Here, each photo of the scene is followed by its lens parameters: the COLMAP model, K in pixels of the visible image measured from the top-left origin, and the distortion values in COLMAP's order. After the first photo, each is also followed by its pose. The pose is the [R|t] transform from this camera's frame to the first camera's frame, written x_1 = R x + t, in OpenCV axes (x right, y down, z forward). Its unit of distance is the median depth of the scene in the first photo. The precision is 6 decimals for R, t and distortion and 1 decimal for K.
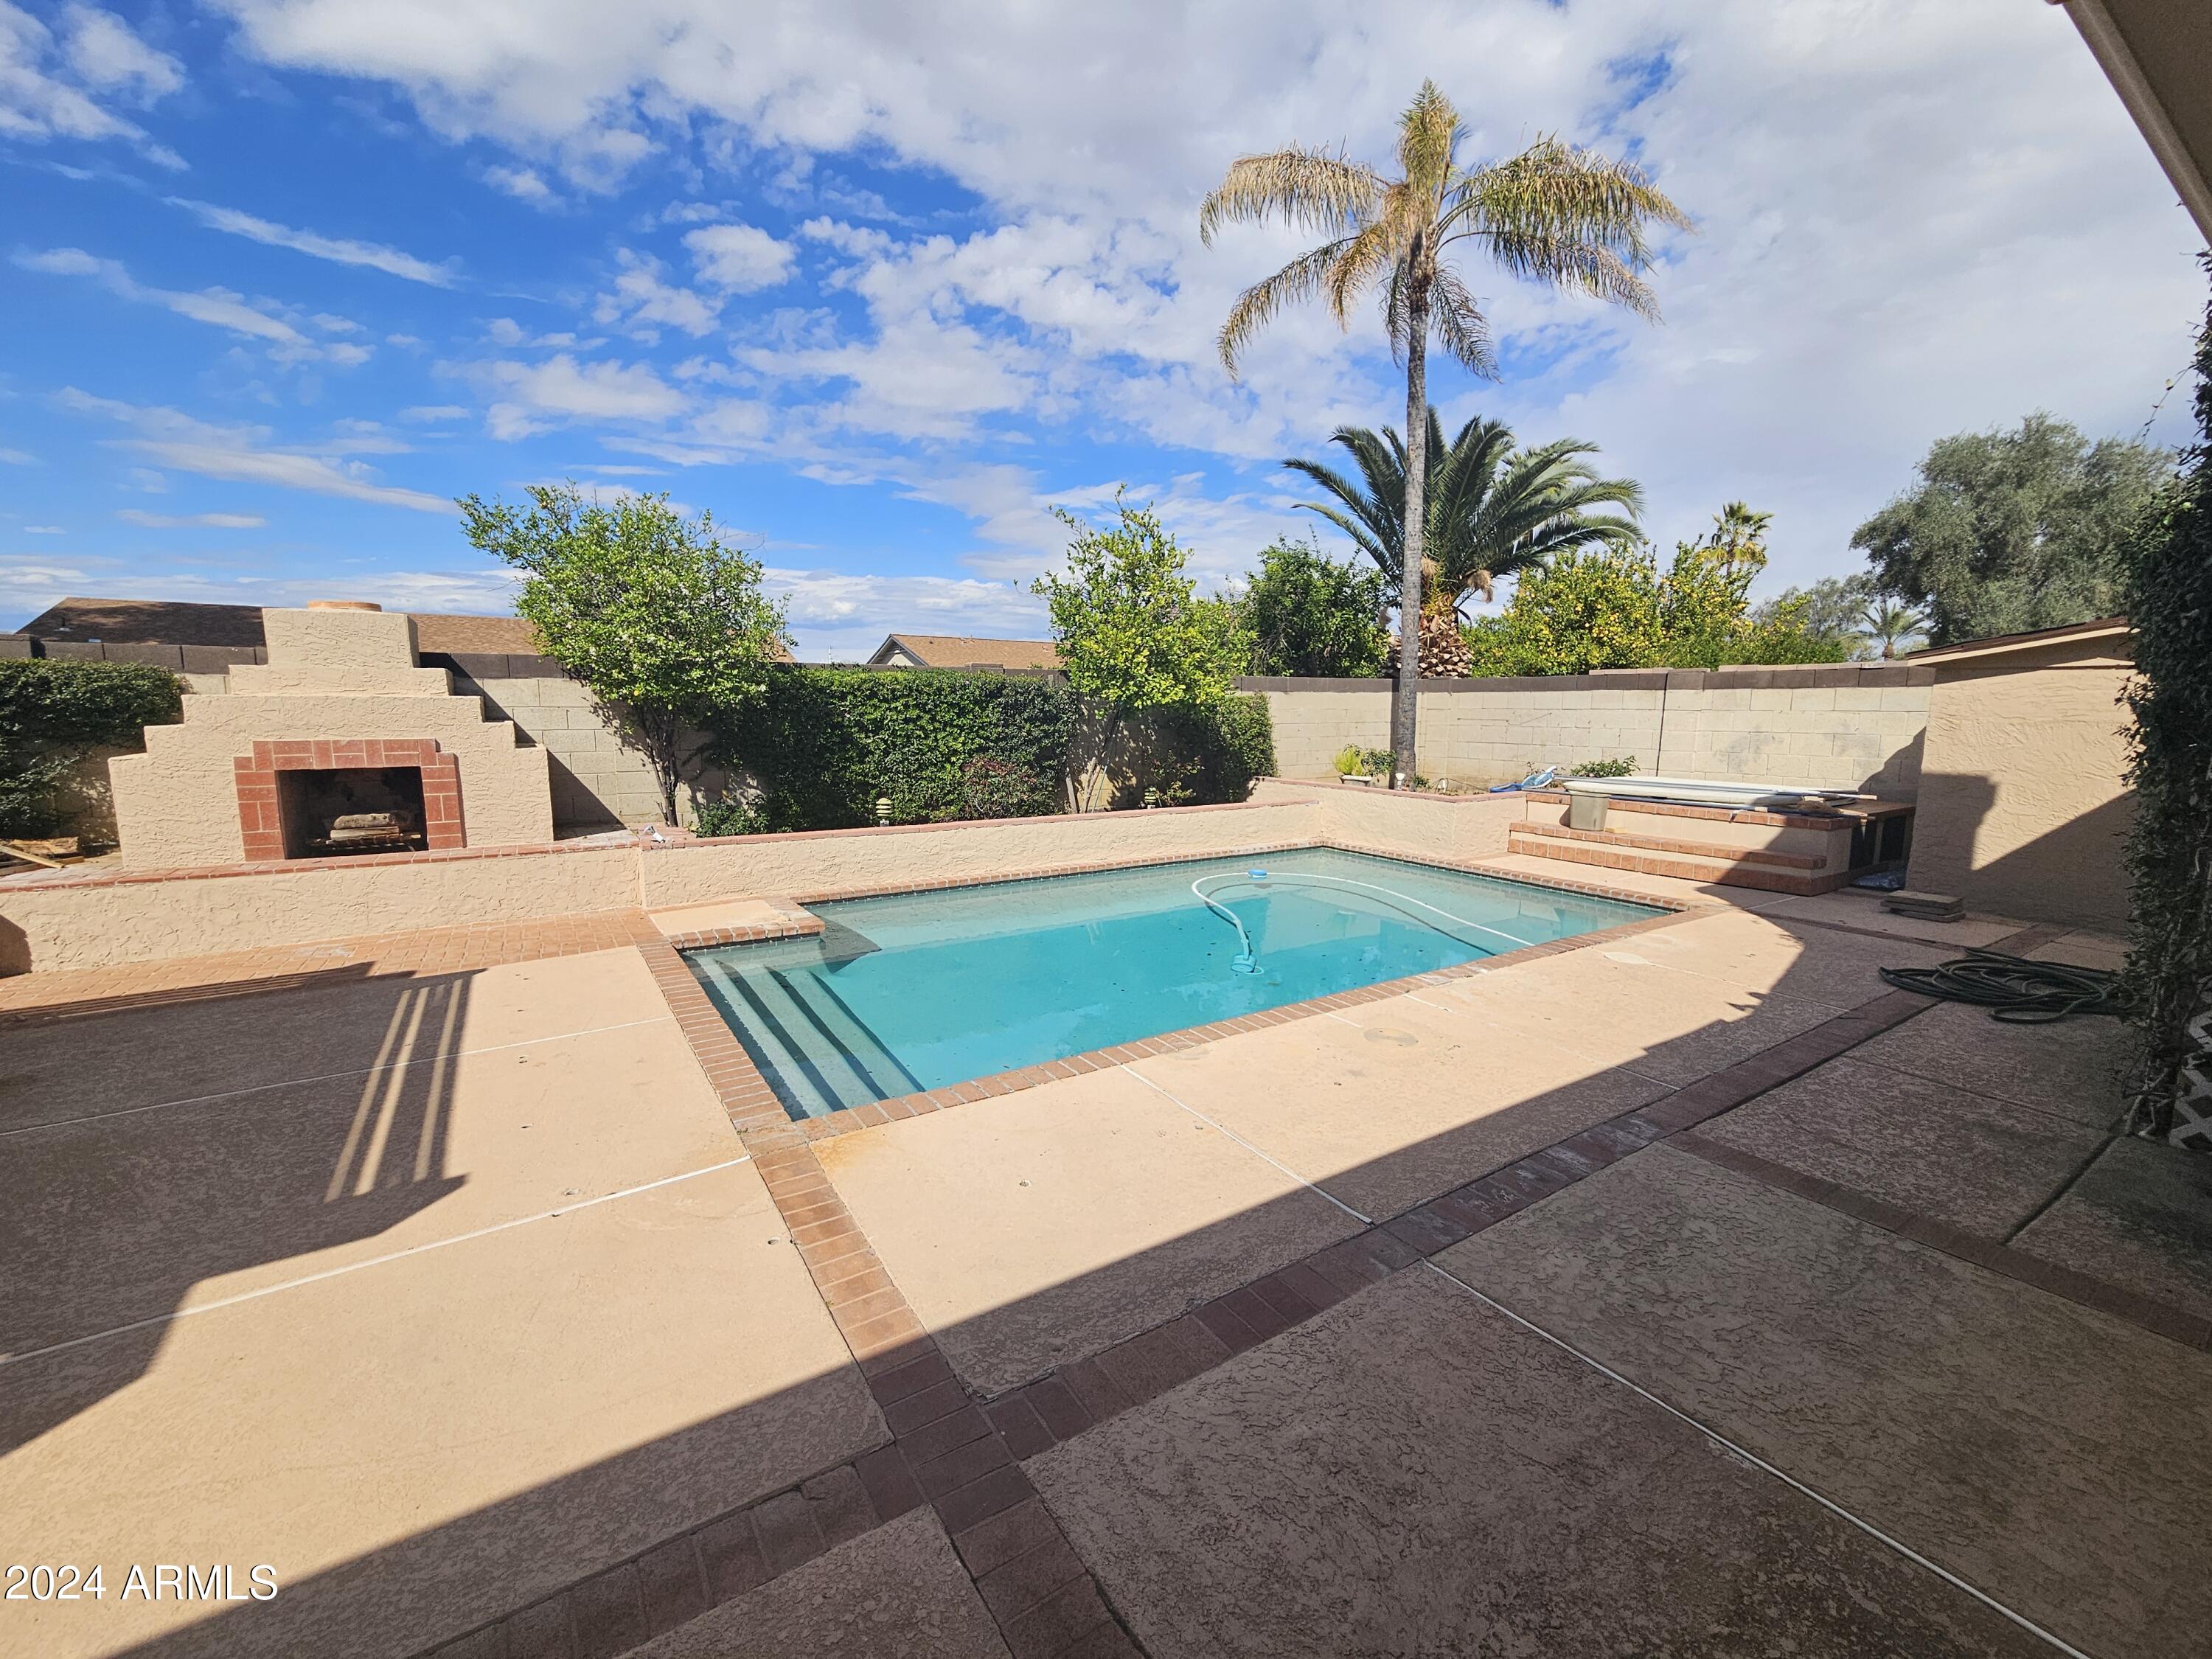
lens RADIAL K [[913.0, 0, 1111.6], [0, 913.0, 819.6], [0, 0, 1]] dist [-0.001111, -0.000471]
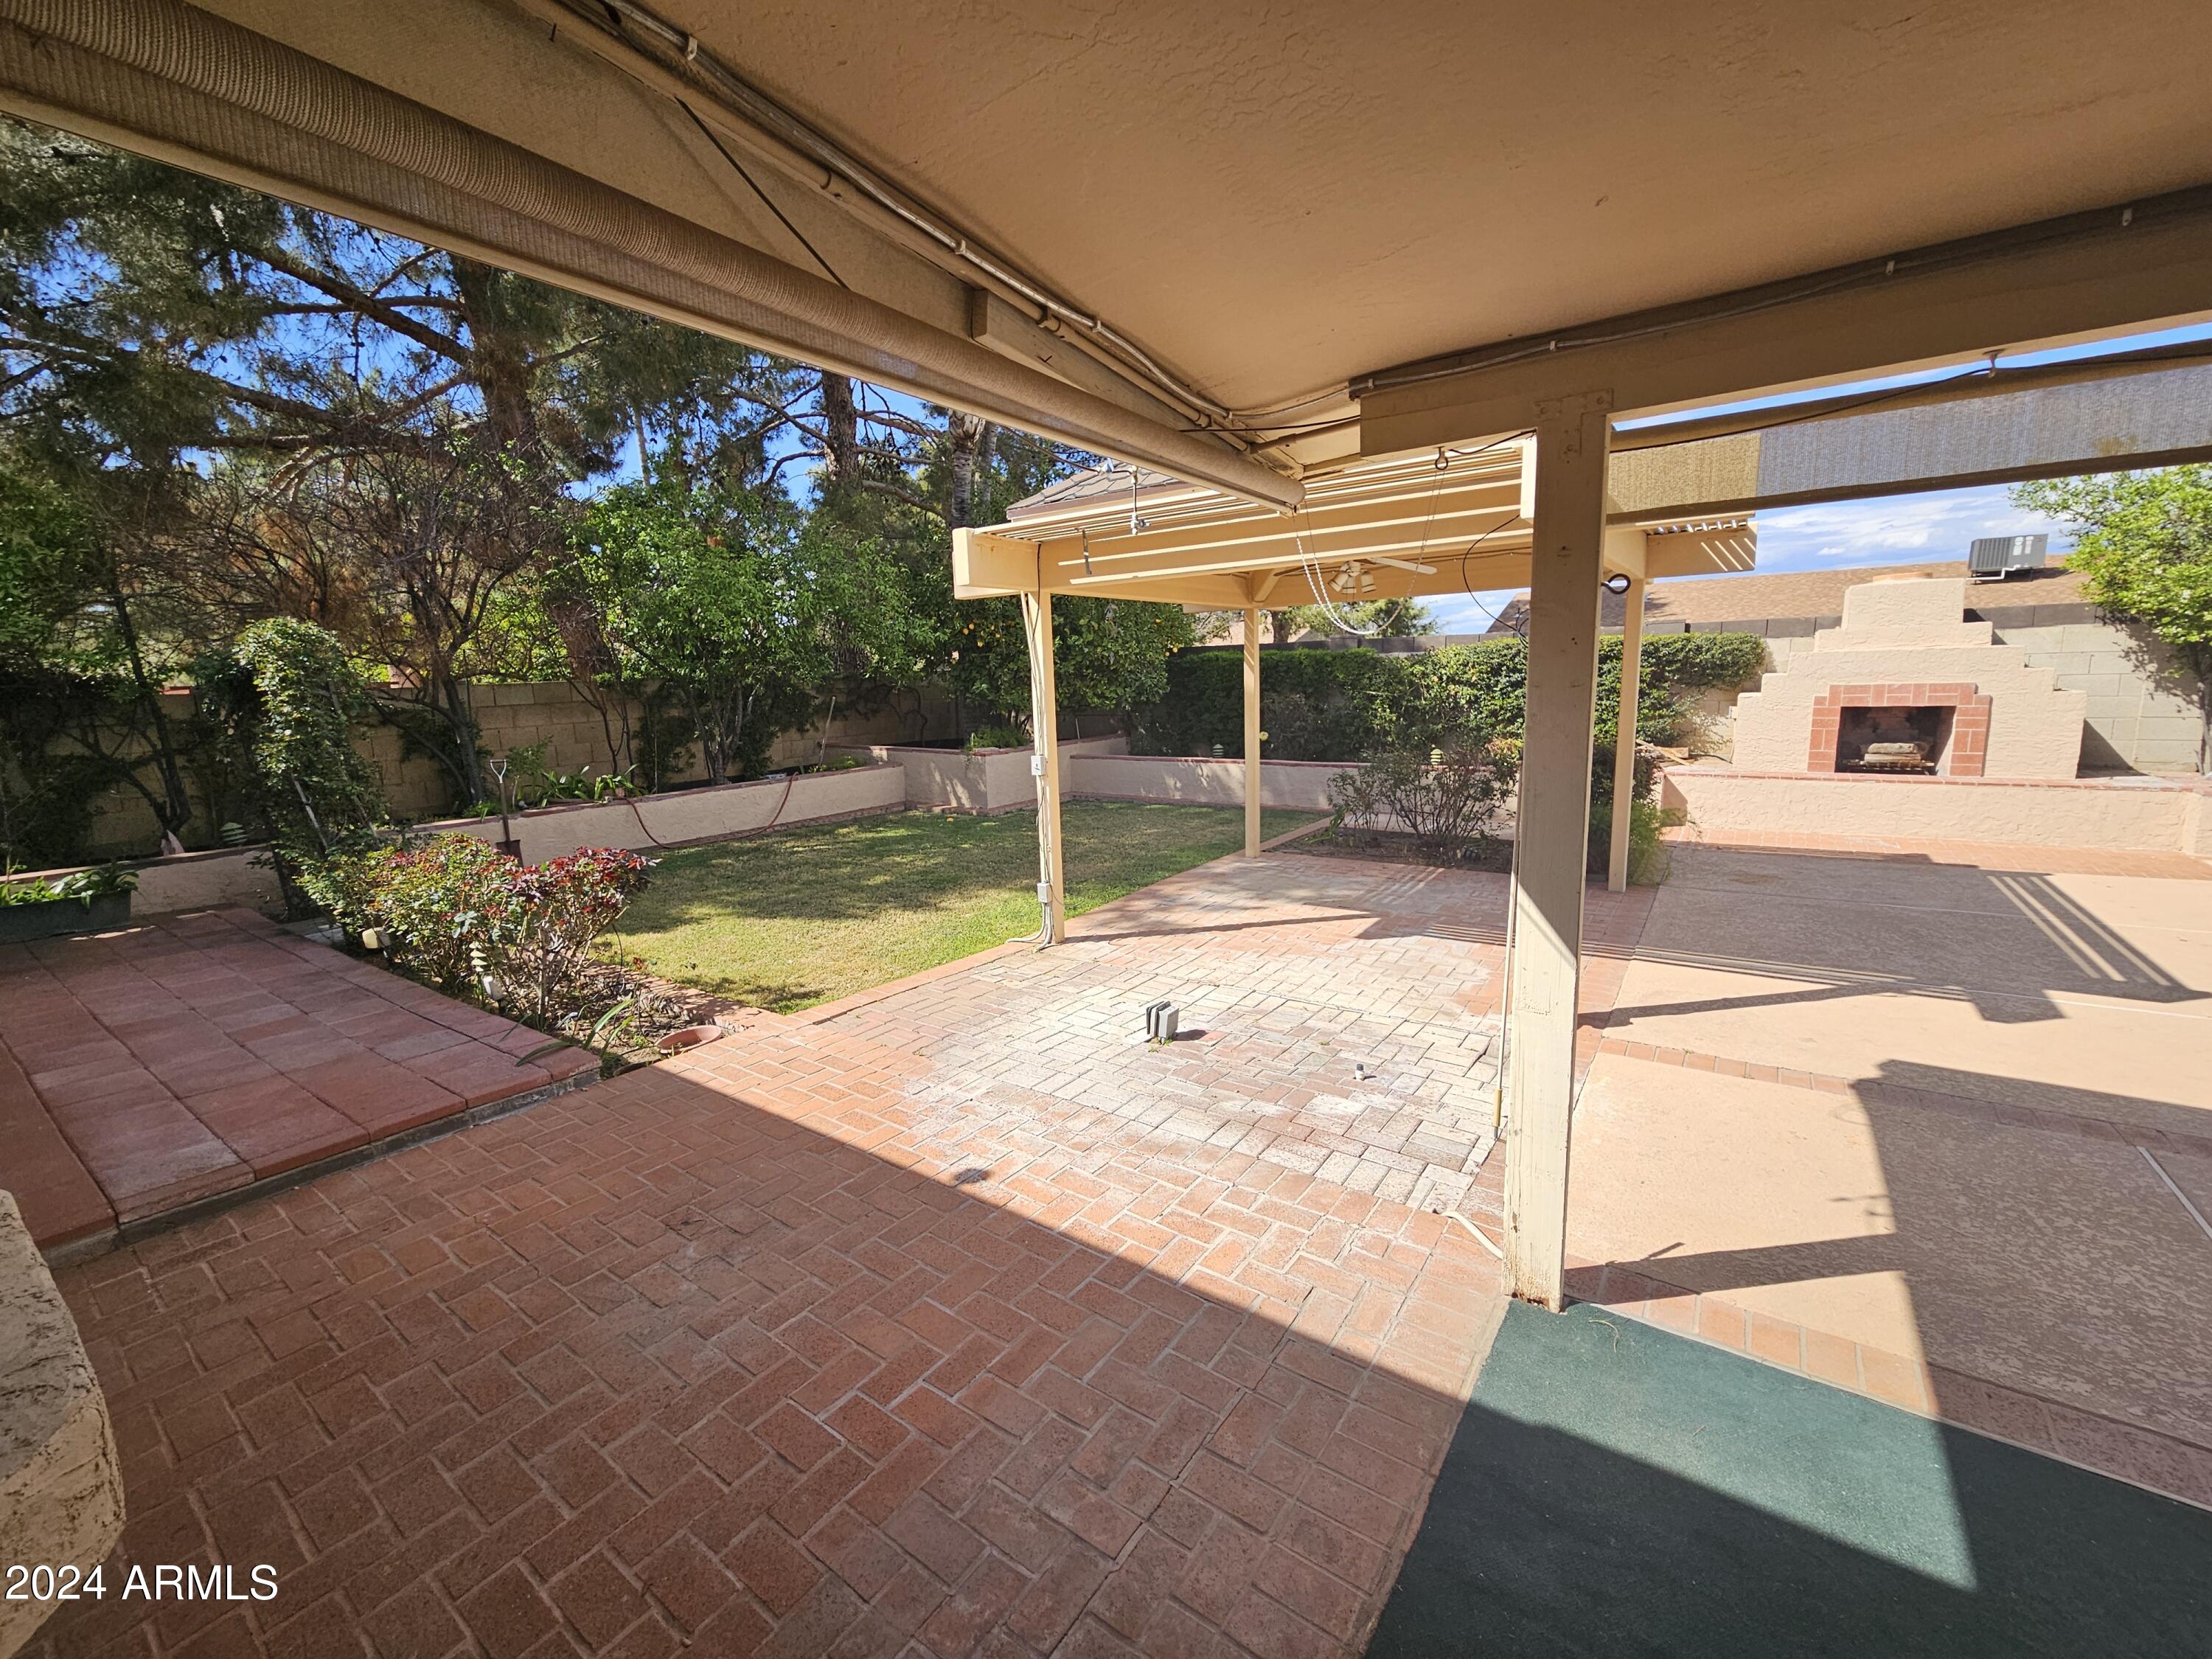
lens RADIAL K [[911.4, 0, 1107.3], [0, 911.4, 826.6], [0, 0, 1]] dist [0.000854, -0.000108]
pose [[0.370665, 0.135397, -0.918844, -0.037034], [-0.084741, 0.990121, 0.111715, 0.048987], [0.924893, 0.036455, 0.378477, -0.396730]]
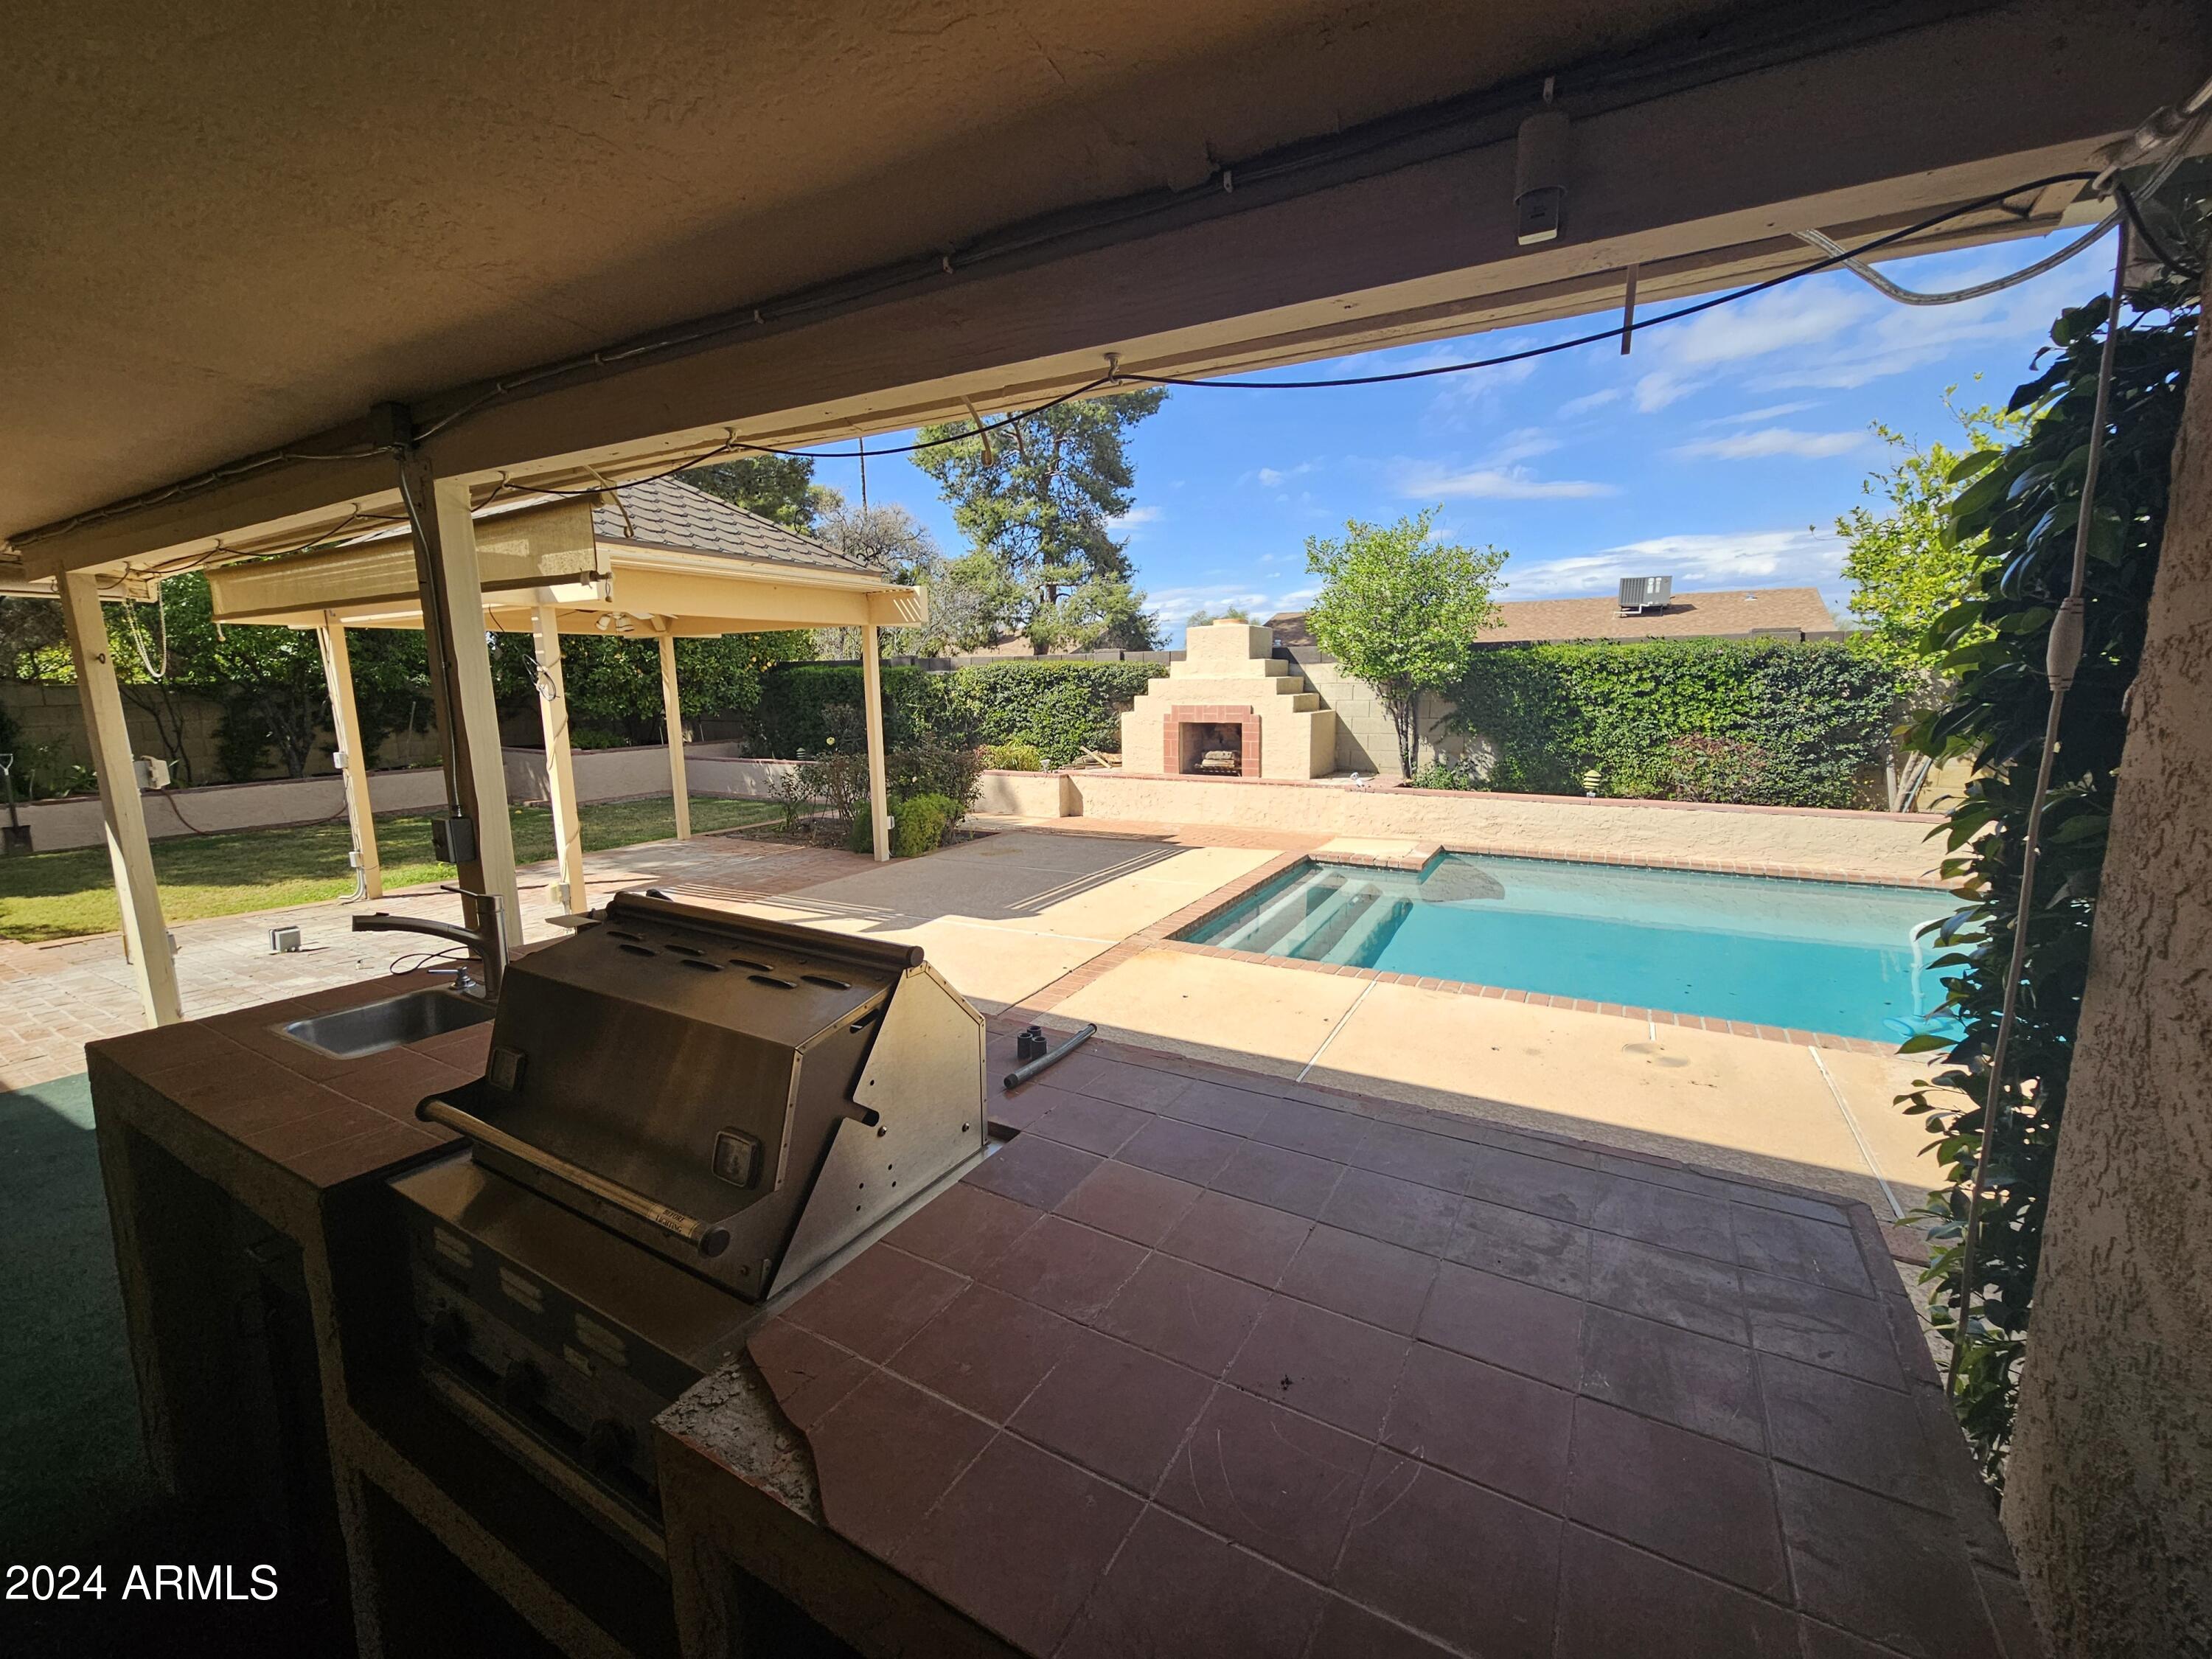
lens RADIAL K [[911.4, 0, 1107.3], [0, 911.4, 826.6], [0, 0, 1]] dist [0.000854, -0.000108]
pose [[0.462125, 0.130544, -0.877154, 0.434788], [-0.096008, 0.990657, 0.096855, -0.008965], [0.881602, 0.039455, 0.470341, 0.053213]]
